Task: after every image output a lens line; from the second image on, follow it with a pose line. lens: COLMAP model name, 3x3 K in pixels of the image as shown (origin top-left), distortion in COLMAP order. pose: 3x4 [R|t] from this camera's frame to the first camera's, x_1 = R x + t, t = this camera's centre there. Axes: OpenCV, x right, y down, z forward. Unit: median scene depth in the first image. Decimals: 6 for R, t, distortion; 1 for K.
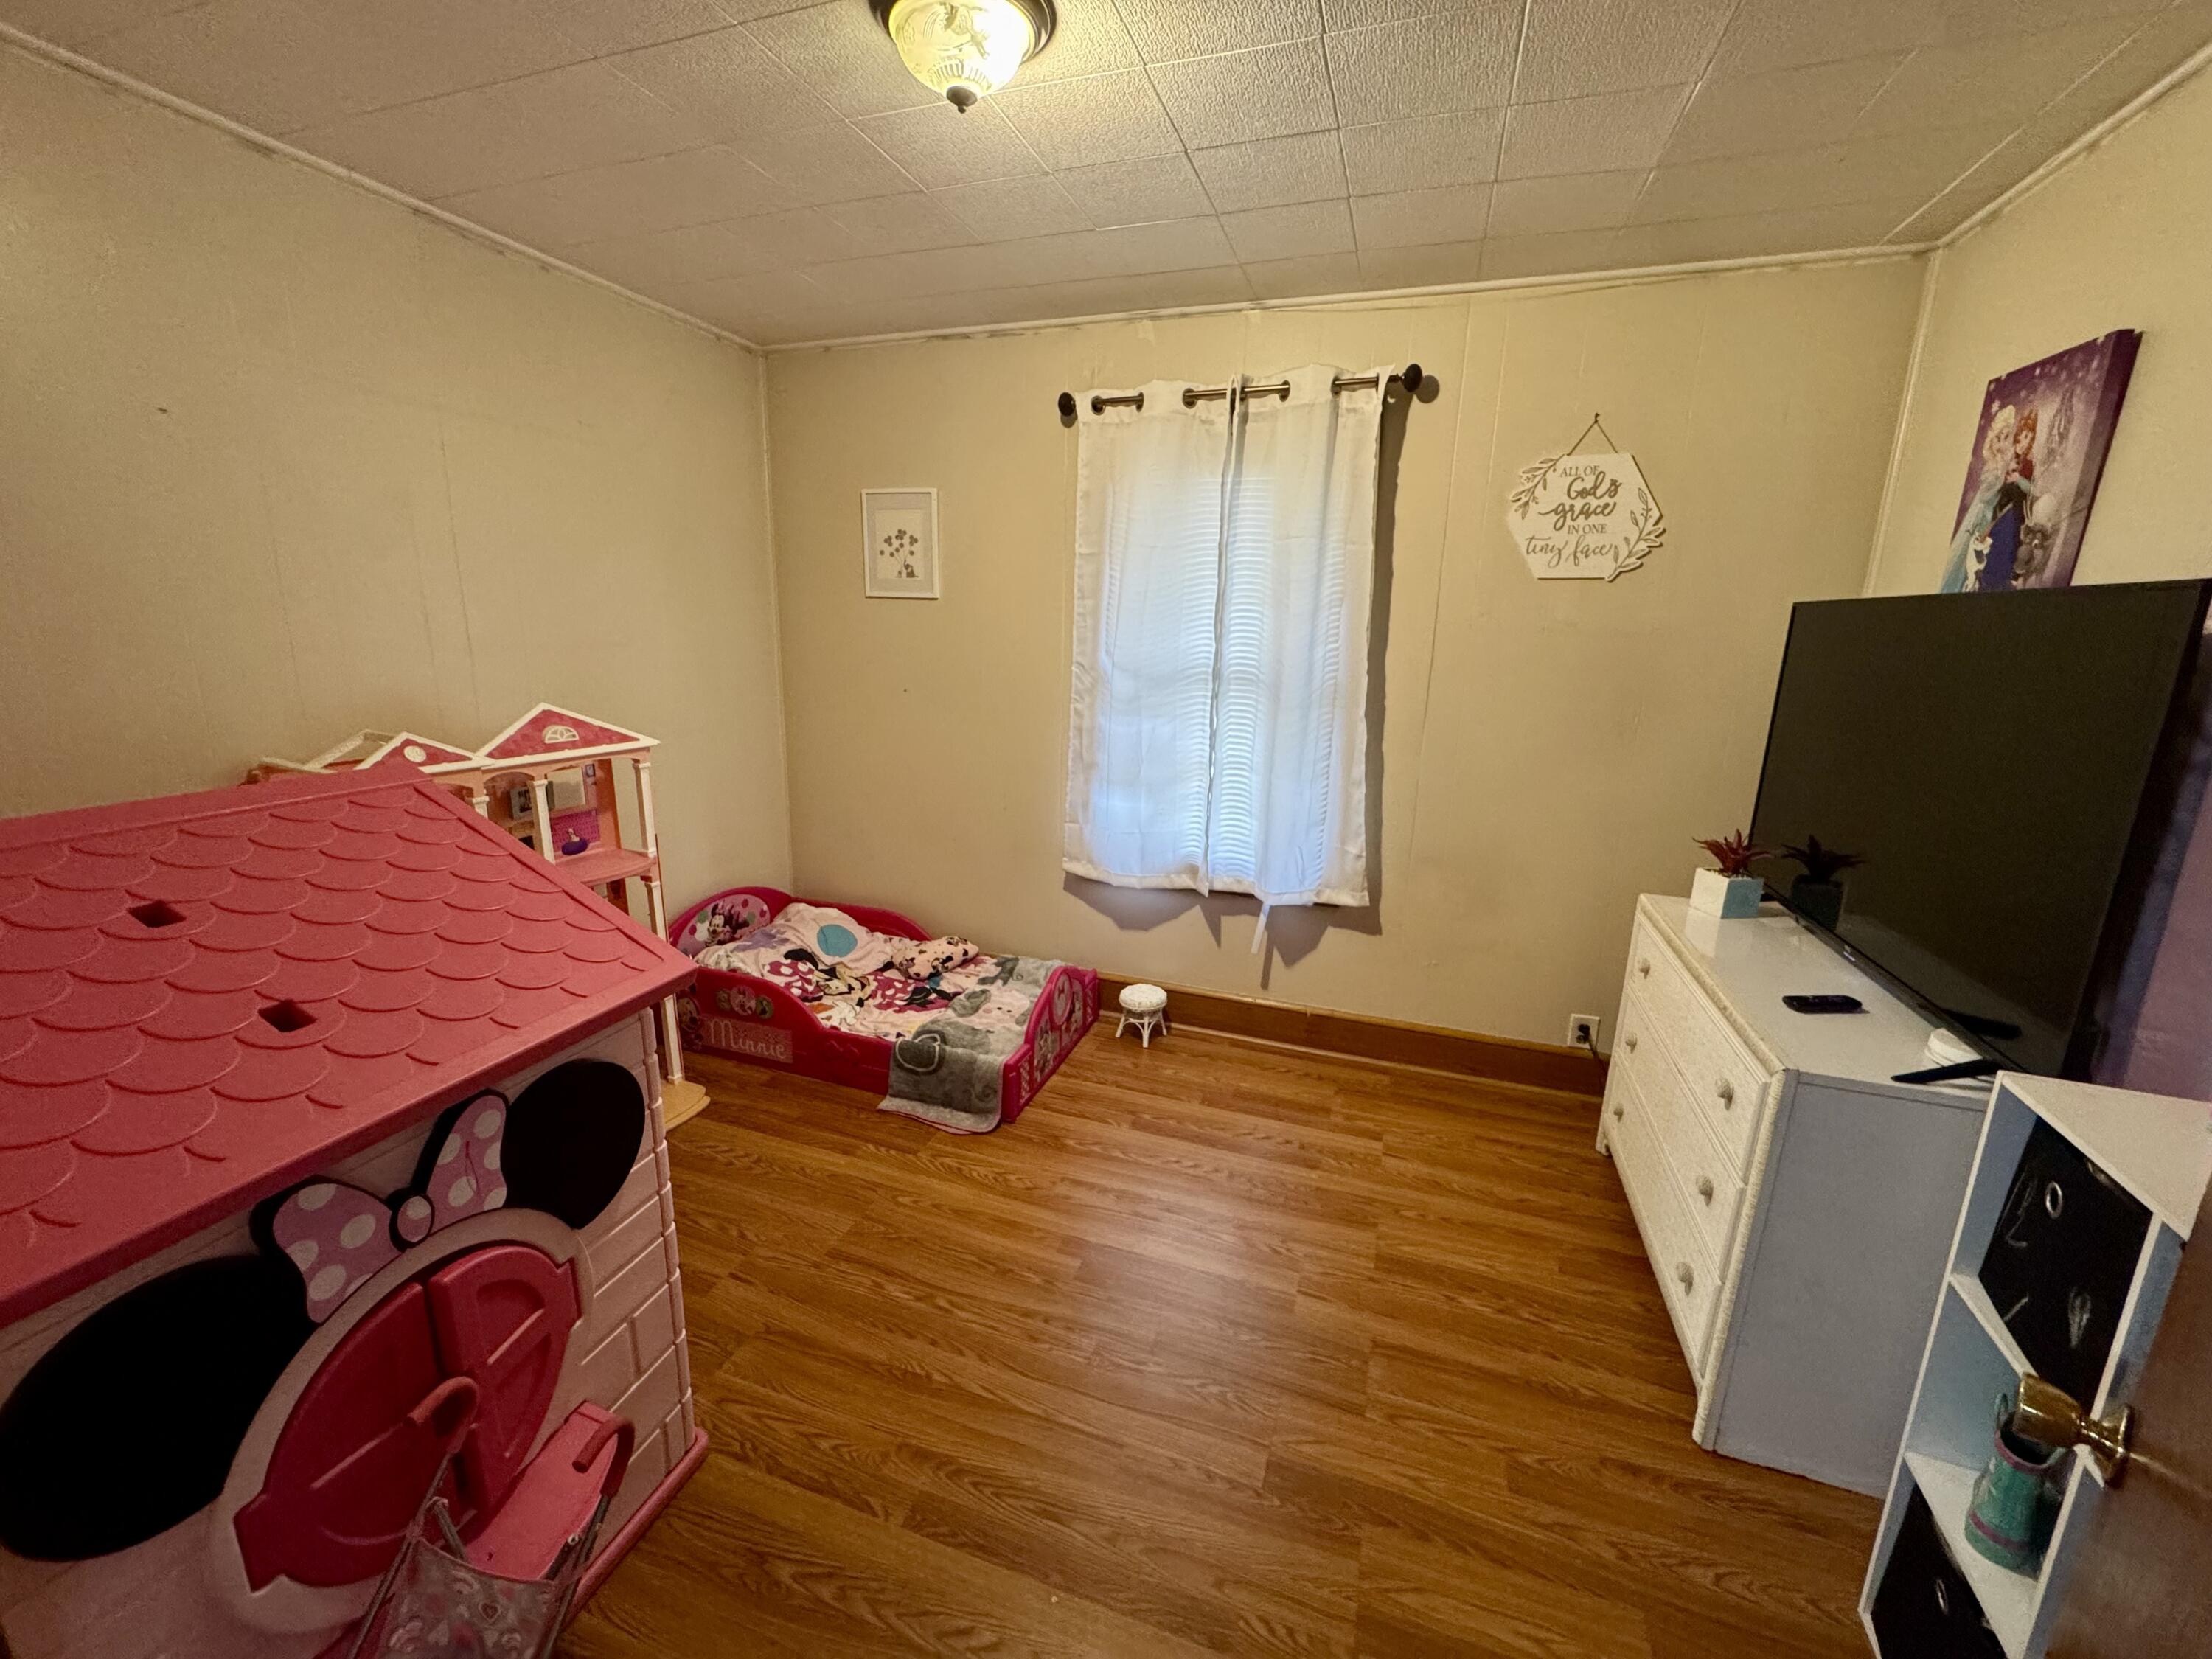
lens RADIAL K [[880.1, 0, 1103.0], [0, 880.1, 829.1], [0, 0, 1]] dist [-0.006010, 0.000643]
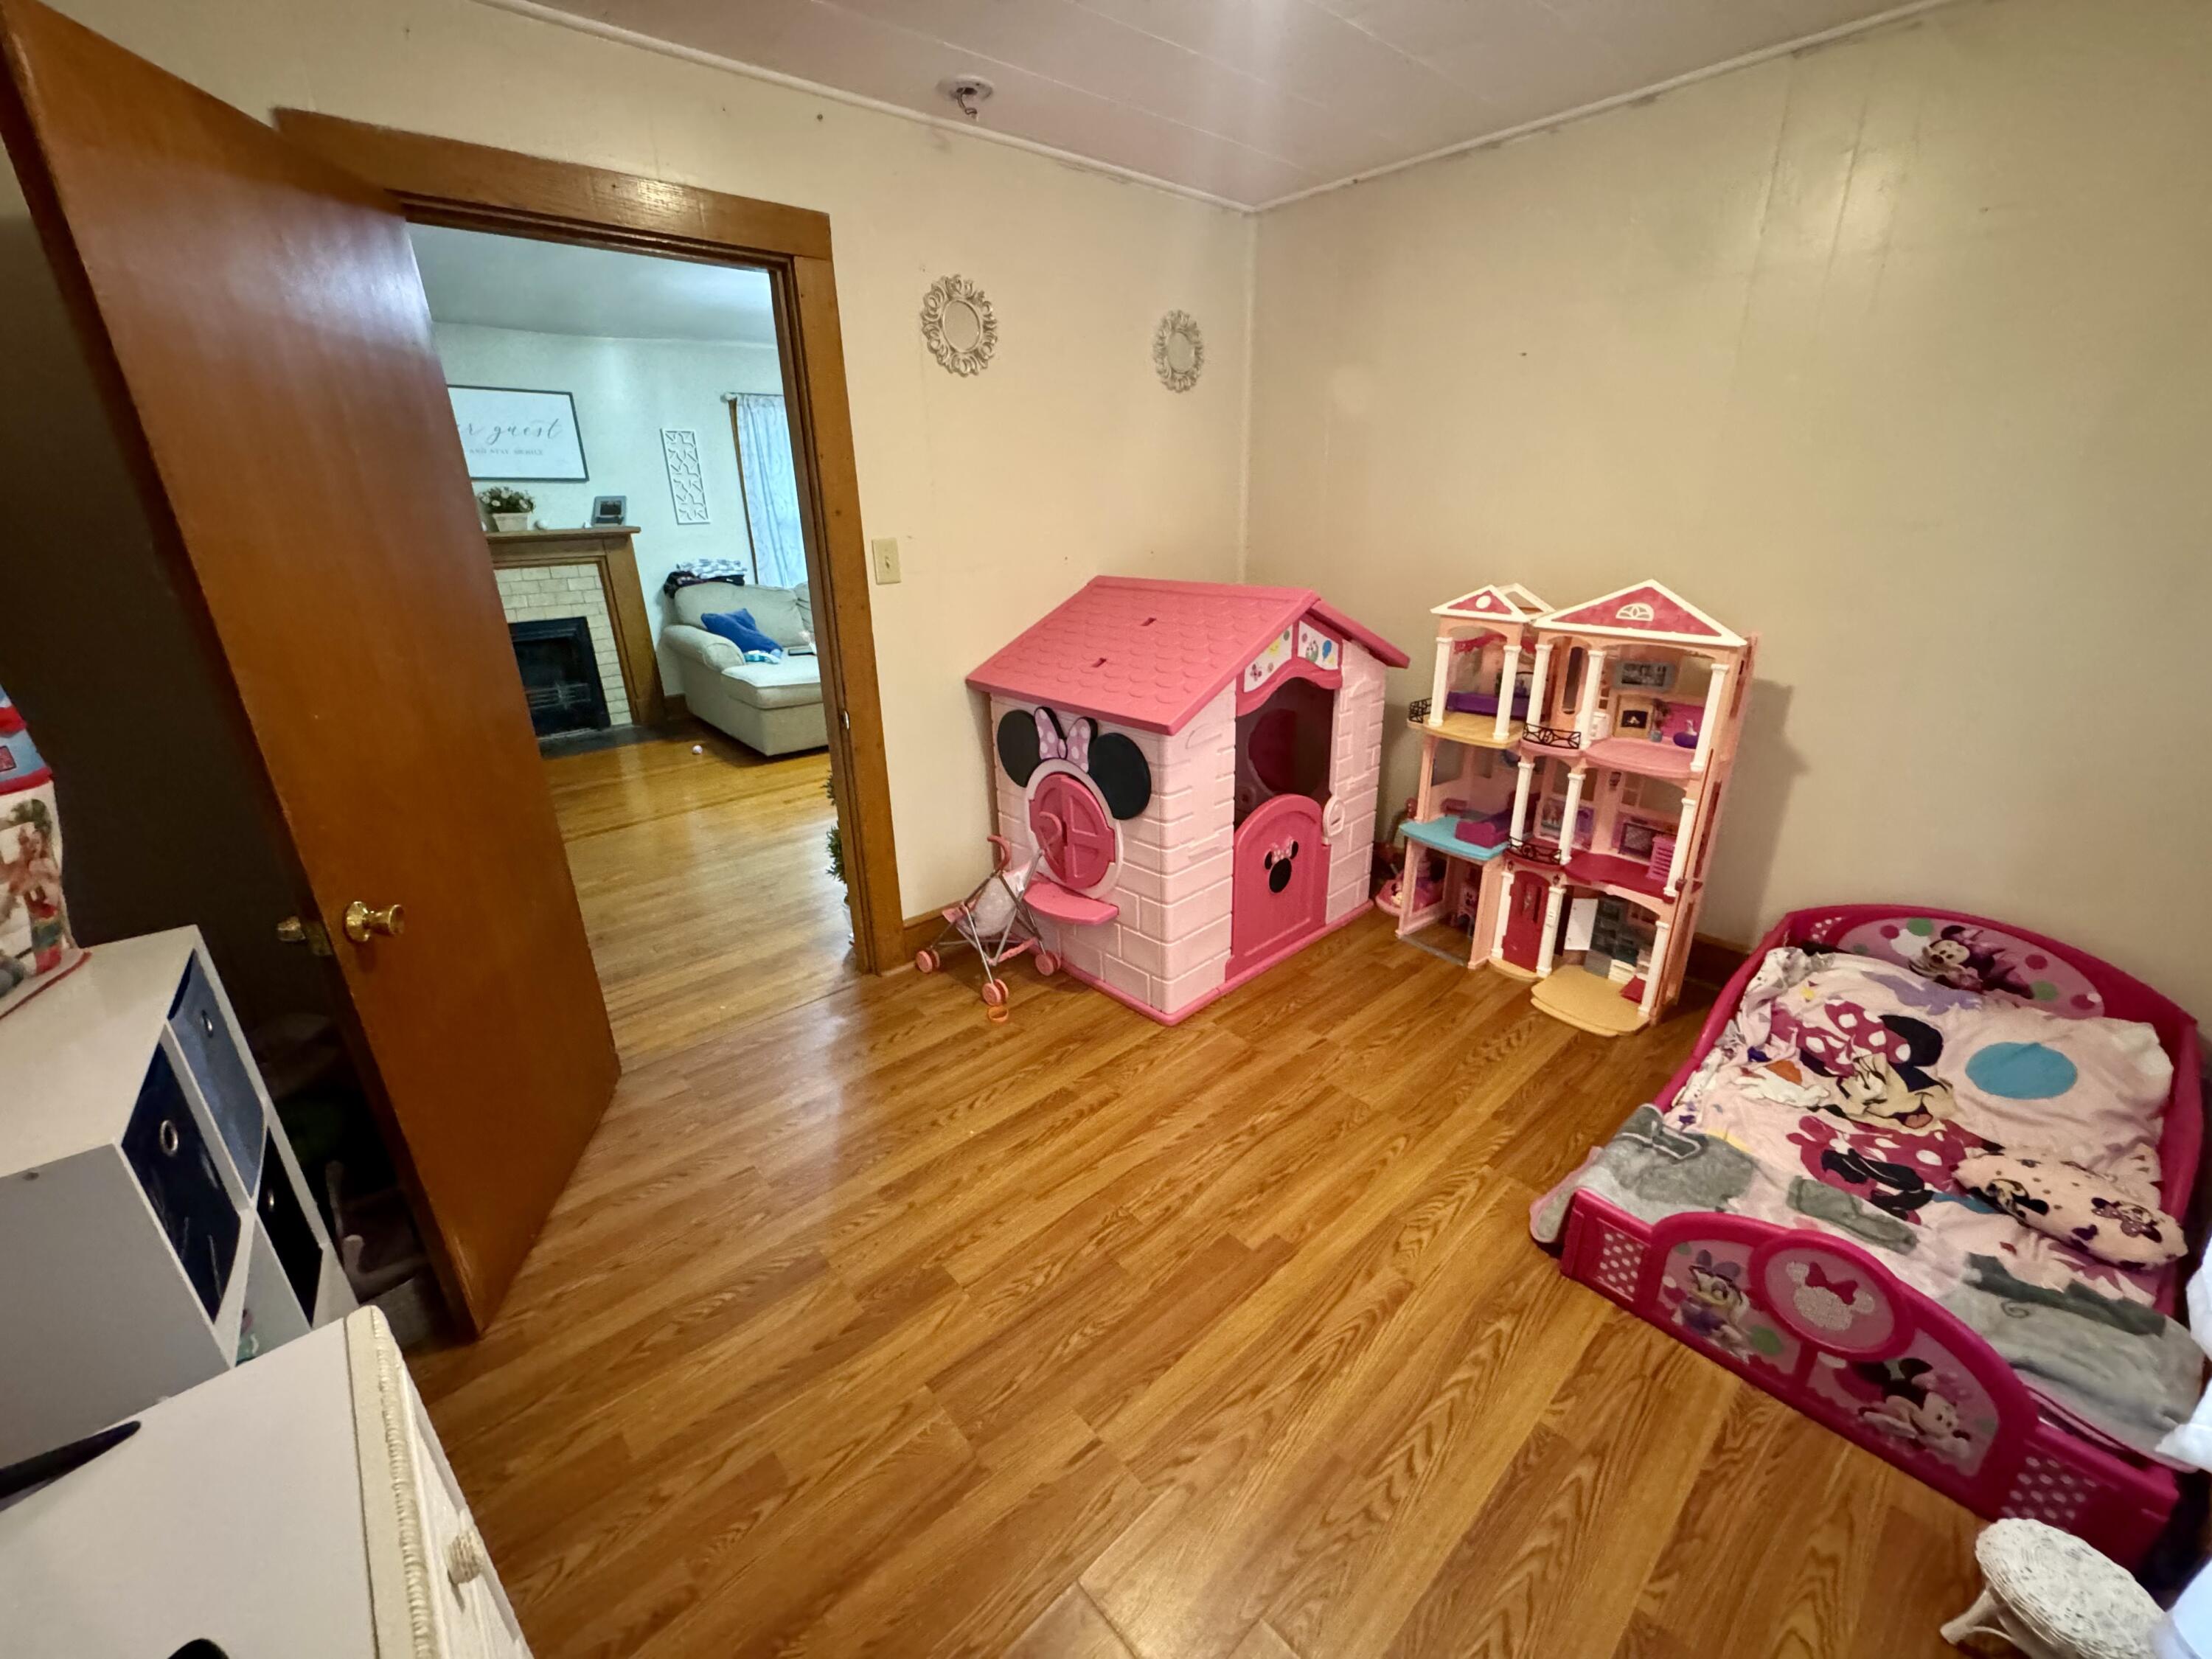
lens RADIAL K [[880.1, 0, 1104.3], [0, 880.1, 827.9], [0, 0, 1]] dist [-0.006010, 0.000643]
pose [[-0.485139, 0.297412, -0.822306, 0.498310], [-0.189975, 0.882074, 0.431109, -0.178163], [0.853551, 0.365365, -0.371427, 0.809620]]
